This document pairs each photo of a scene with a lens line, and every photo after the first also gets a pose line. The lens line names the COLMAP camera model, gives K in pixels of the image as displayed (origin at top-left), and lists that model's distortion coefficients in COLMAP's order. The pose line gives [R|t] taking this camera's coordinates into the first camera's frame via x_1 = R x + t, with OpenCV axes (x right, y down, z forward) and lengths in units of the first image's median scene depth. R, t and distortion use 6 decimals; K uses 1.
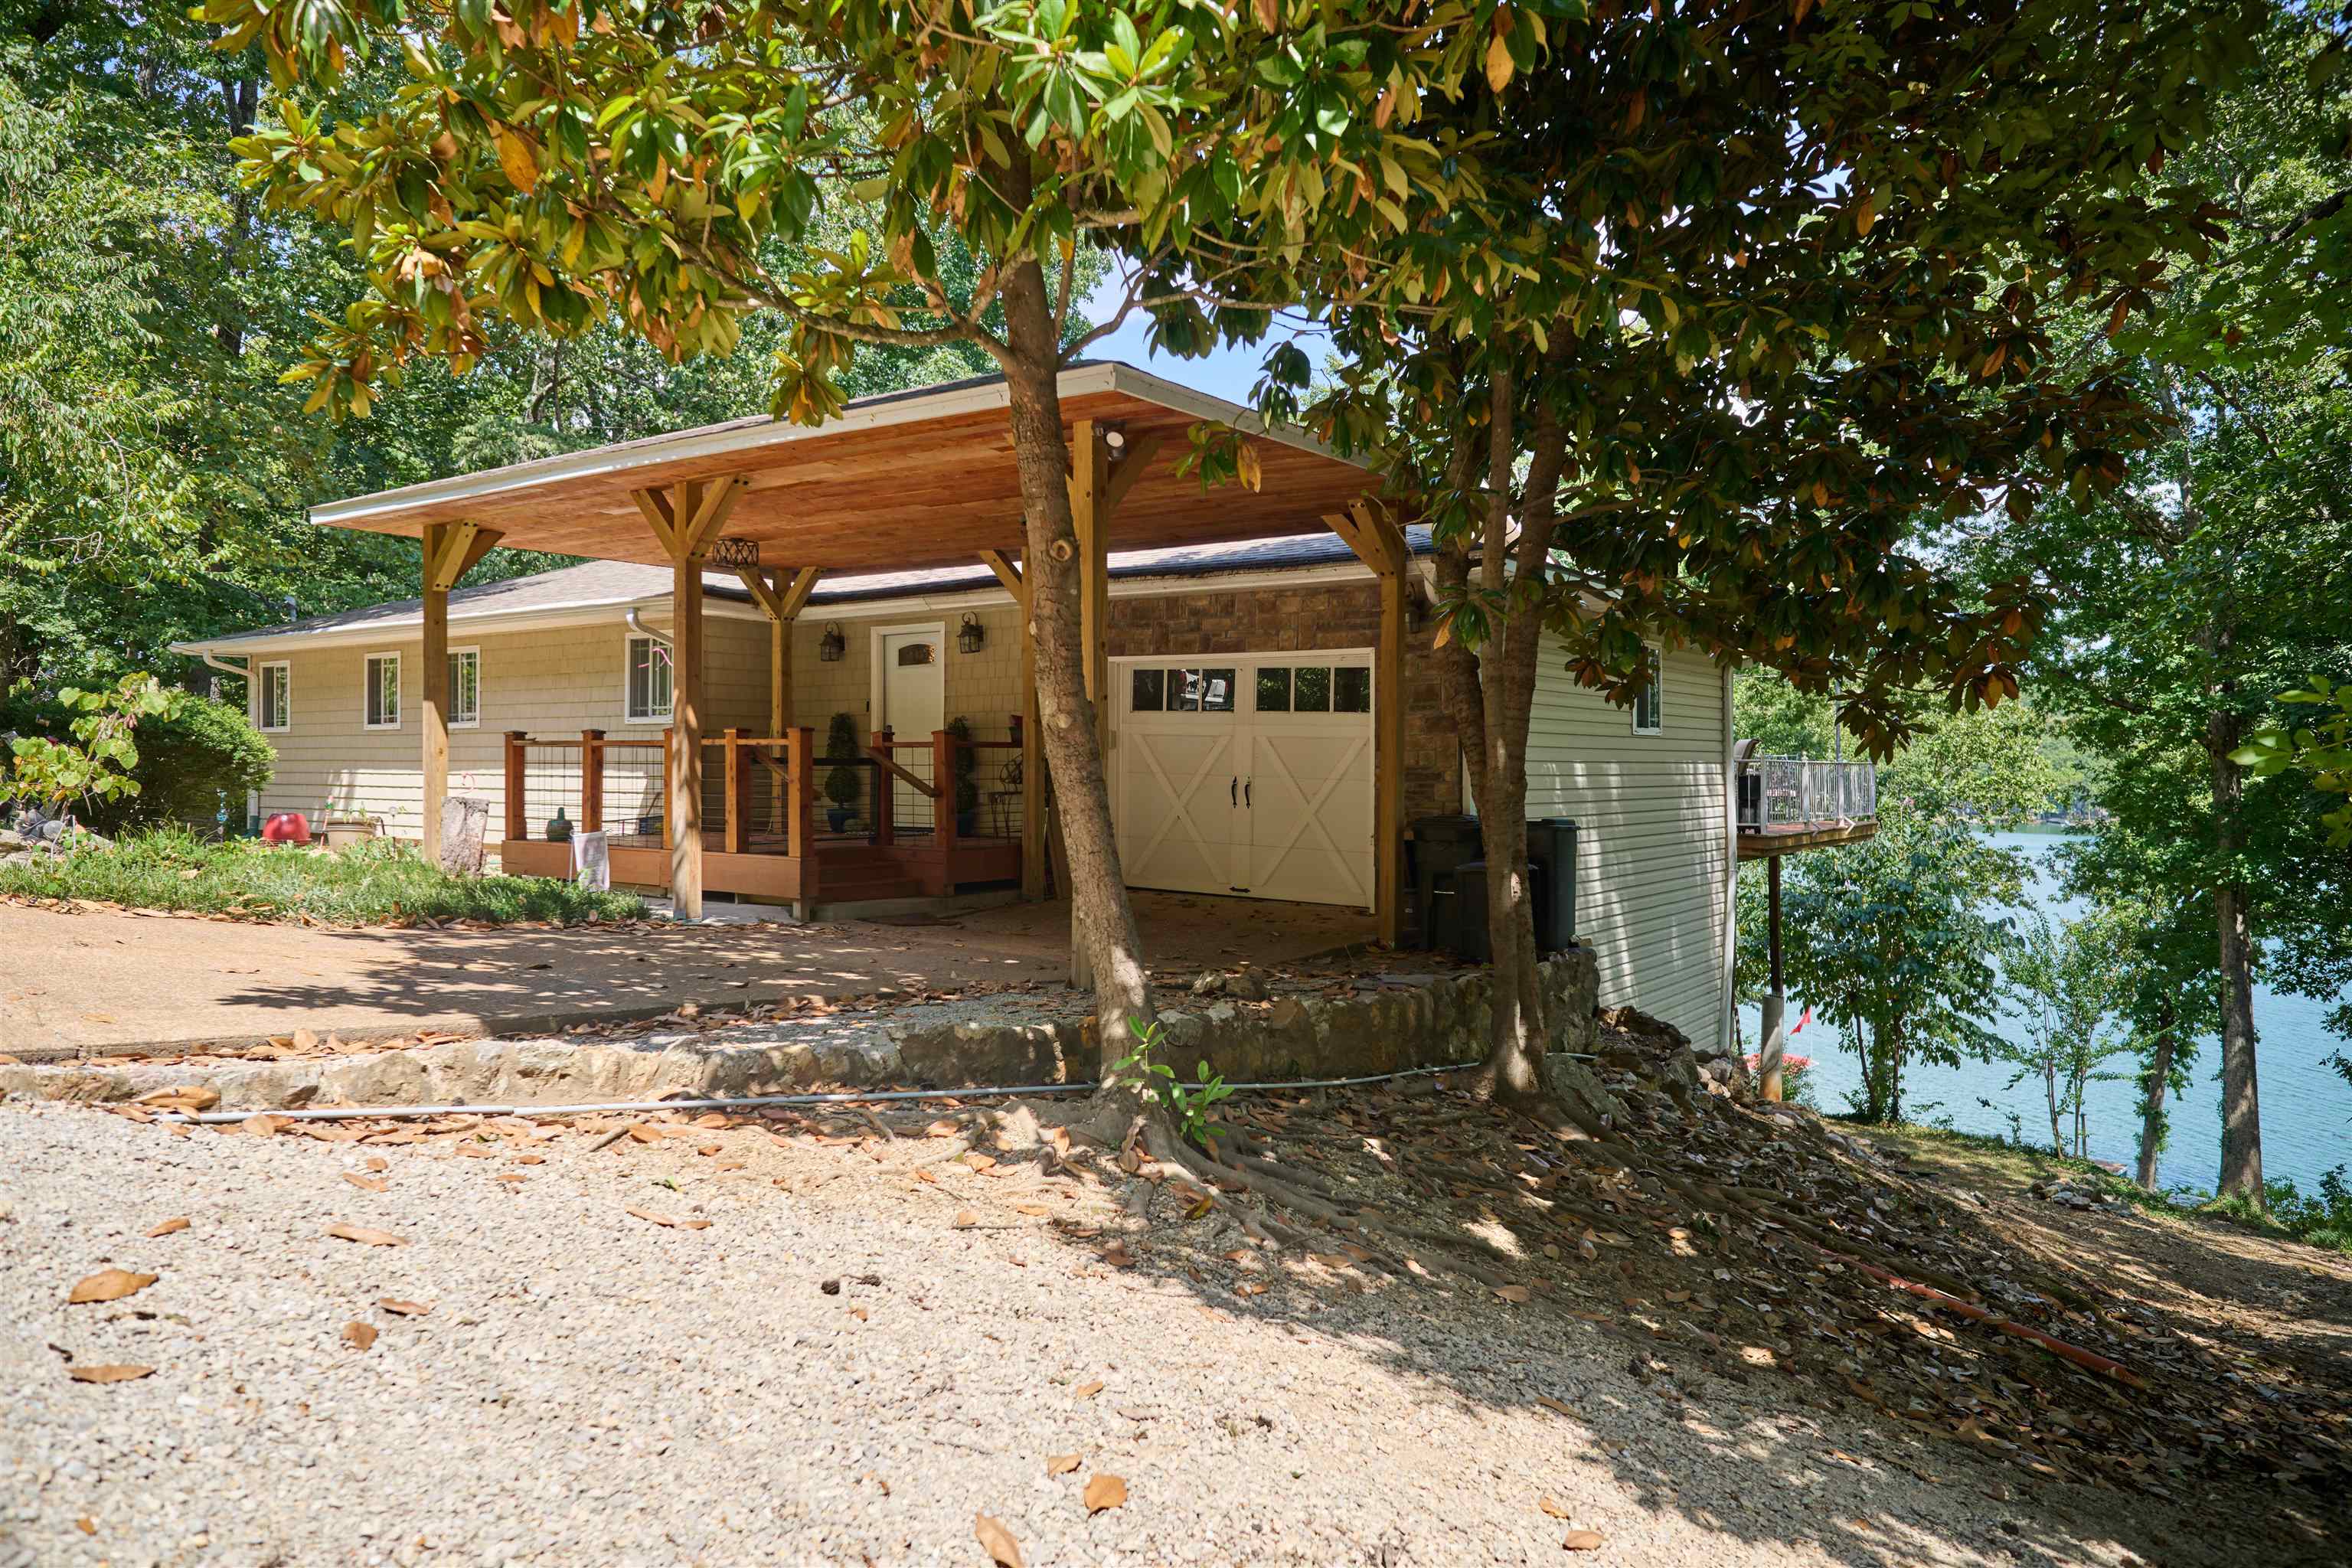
lens RADIAL K [[1561.9, 0, 1172.4], [0, 1561.9, 781.3], [0, 0, 1]] dist [0.005650, 0.000560]
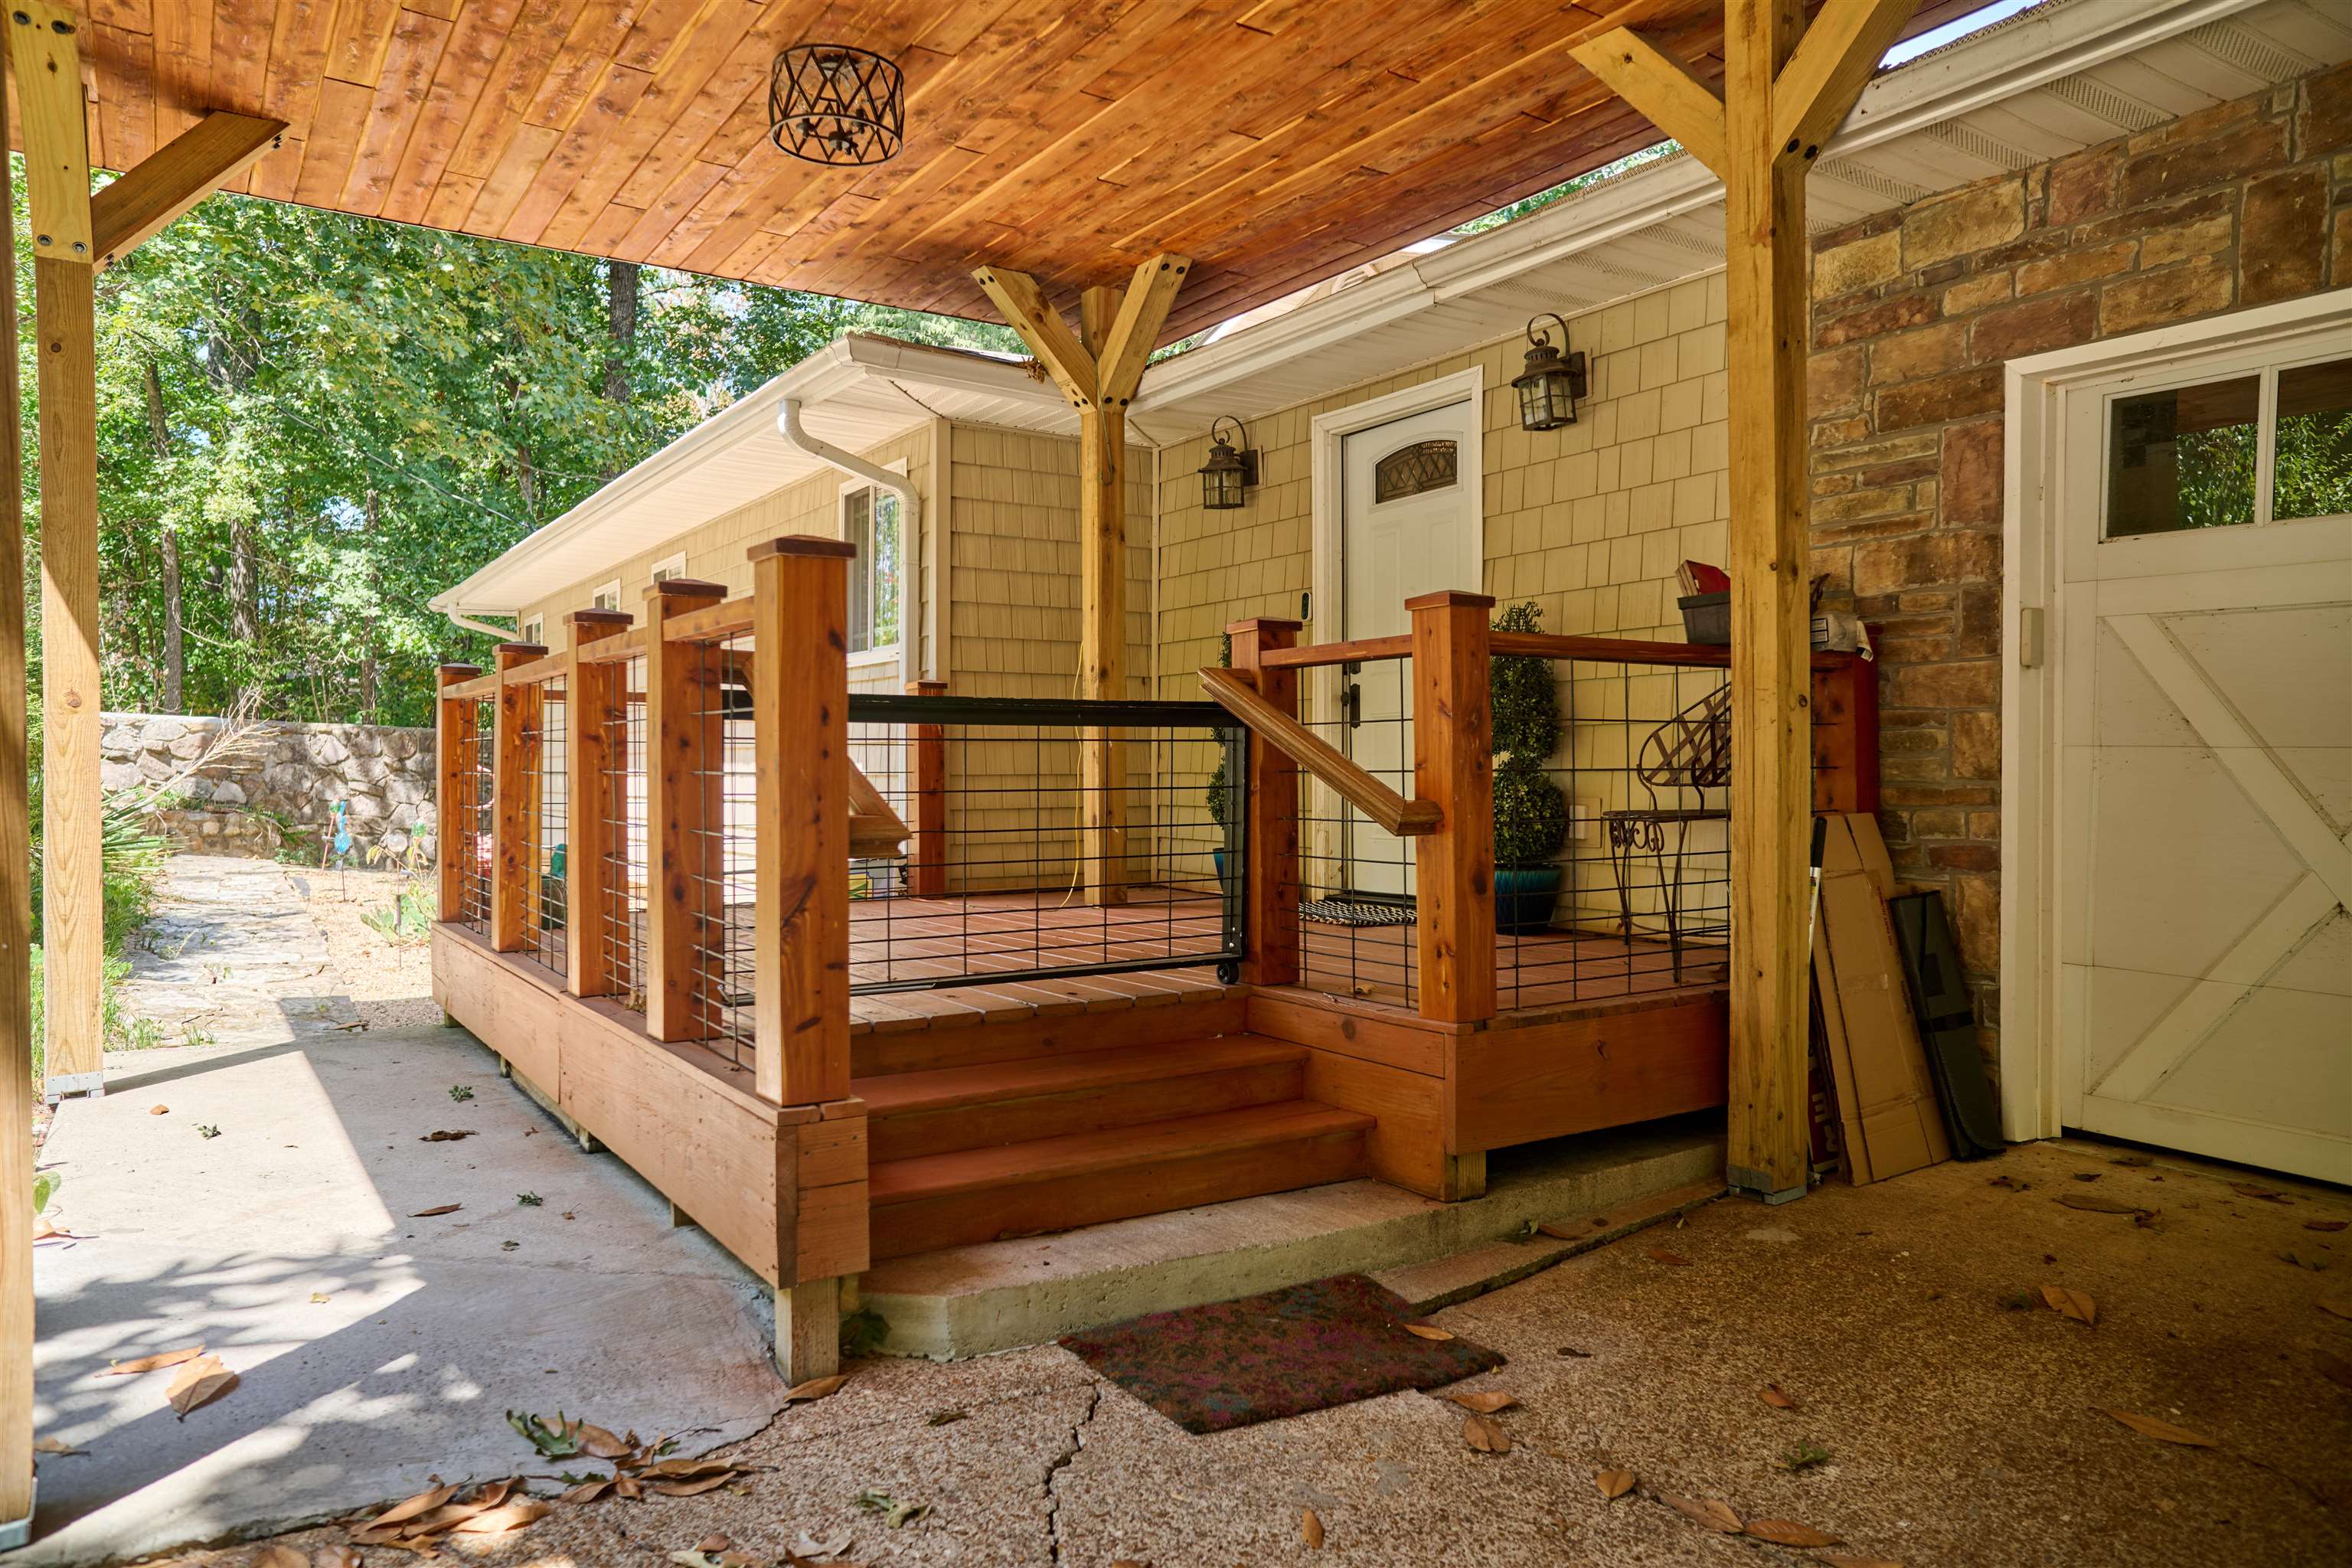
lens RADIAL K [[1561.9, 0, 1171.1], [0, 1561.9, 785.1], [0, 0, 1]] dist [0.005650, 0.000560]
pose [[0.930782, -0.003838, -0.365556, -0.081164], [0.004388, 0.999990, 0.000674, 0.000476], [0.365550, -0.002231, 0.930789, 0.648977]]
